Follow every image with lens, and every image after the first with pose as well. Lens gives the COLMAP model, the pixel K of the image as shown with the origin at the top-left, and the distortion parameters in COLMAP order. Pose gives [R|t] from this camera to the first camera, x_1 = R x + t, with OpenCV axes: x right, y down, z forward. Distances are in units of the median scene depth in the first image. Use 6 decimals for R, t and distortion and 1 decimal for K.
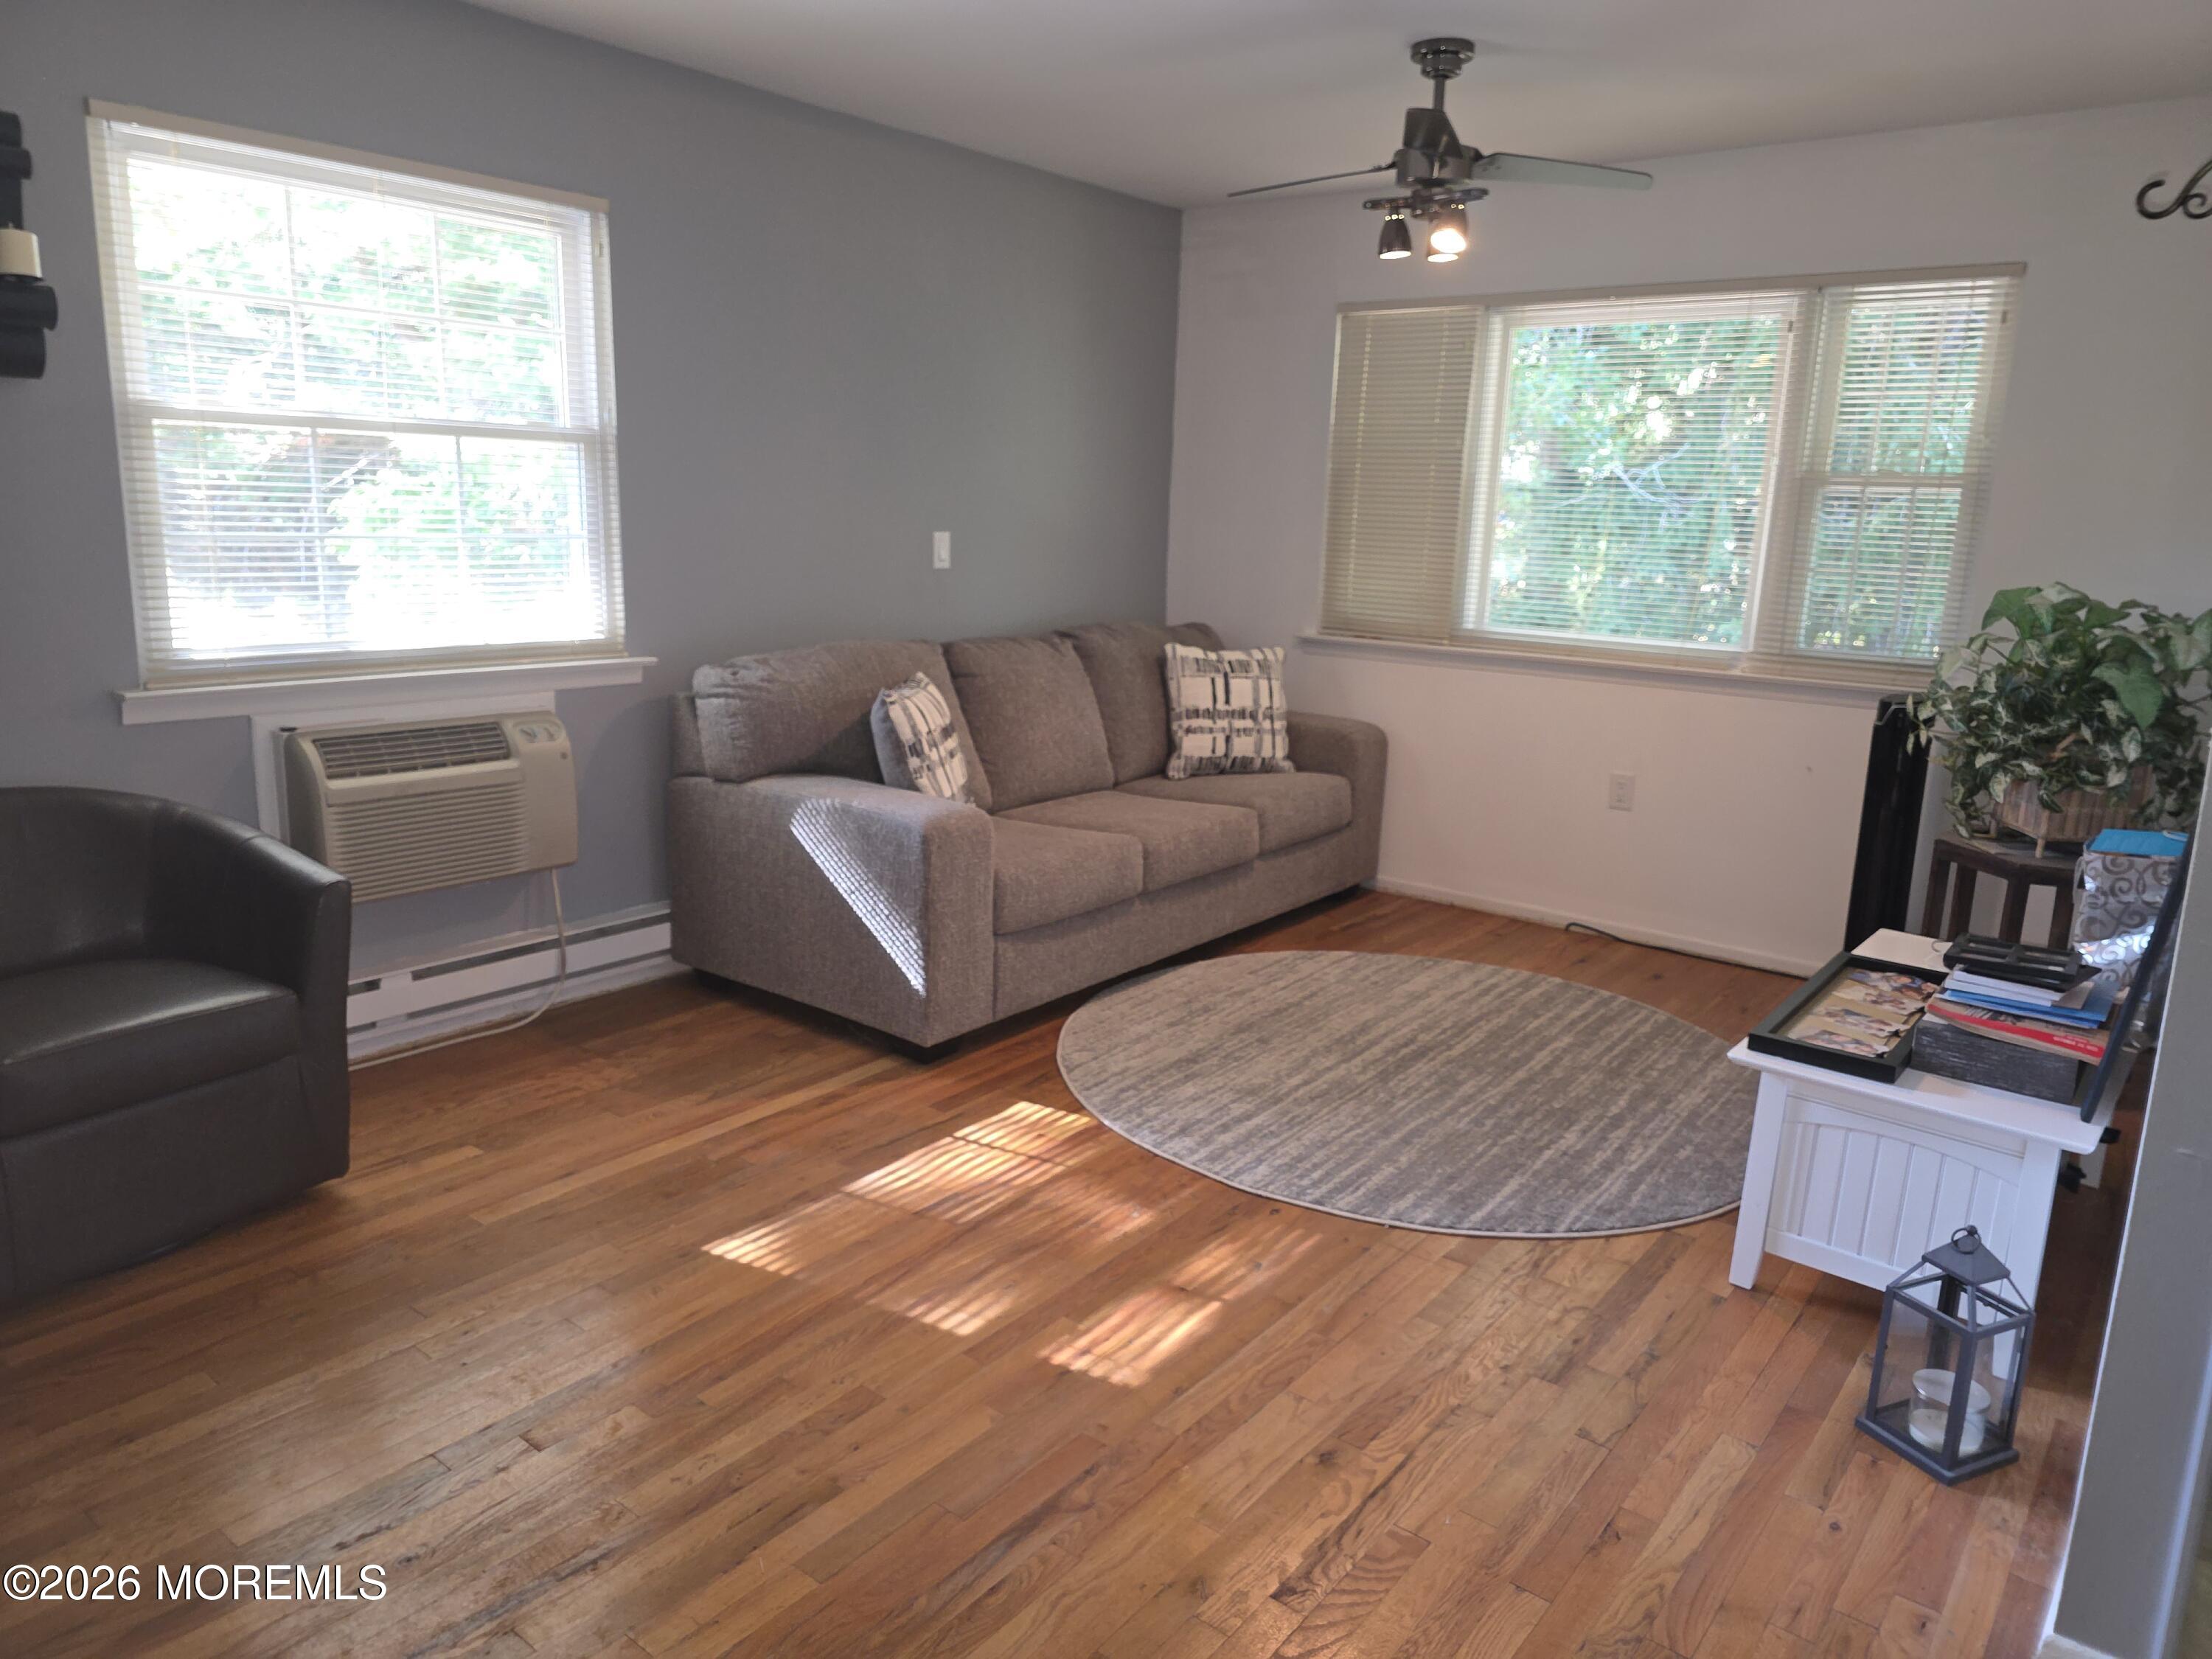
lens RADIAL K [[1489.2, 0, 1106.3], [0, 1489.2, 814.5], [0, 0, 1]] dist [0.033786, -0.022587]
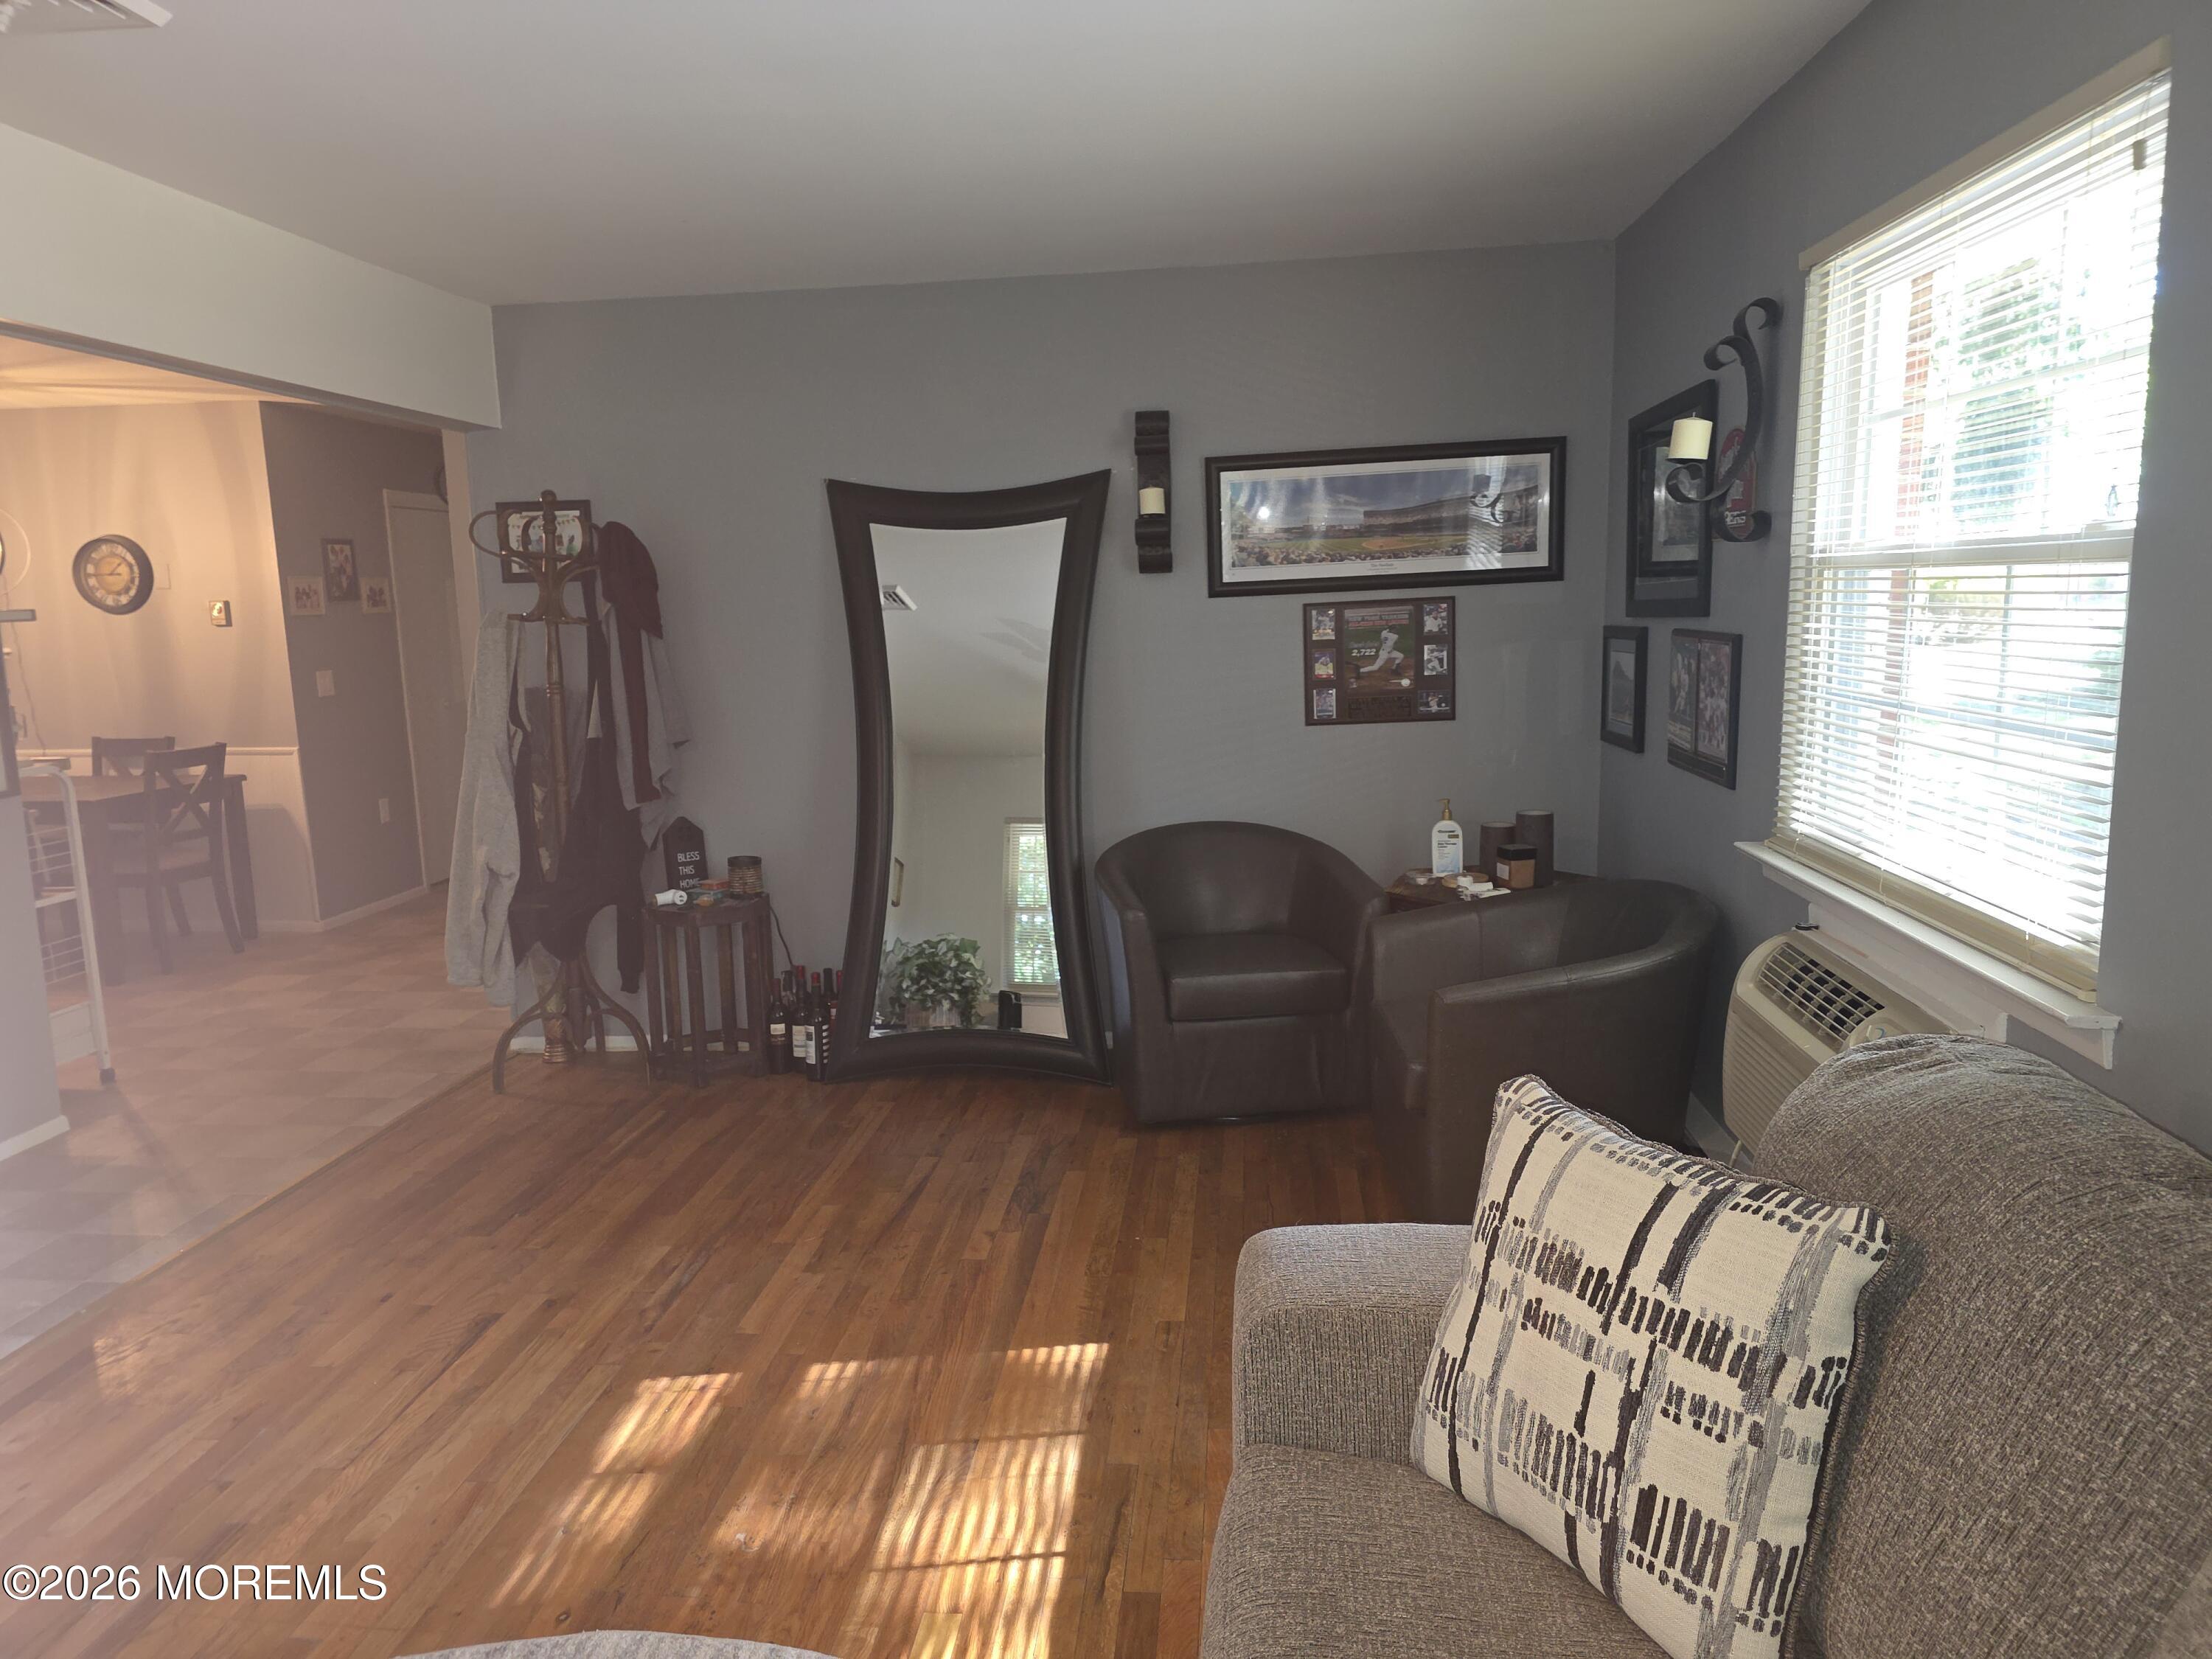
lens RADIAL K [[1489.2, 0, 1089.9], [0, 1489.2, 834.2], [0, 0, 1]] dist [0.033786, -0.022587]
pose [[-0.847634, 0.078460, -0.524747, 0.286726], [-0.108460, 0.942499, 0.316120, -0.409351], [0.519377, 0.324868, -0.790385, 1.822891]]
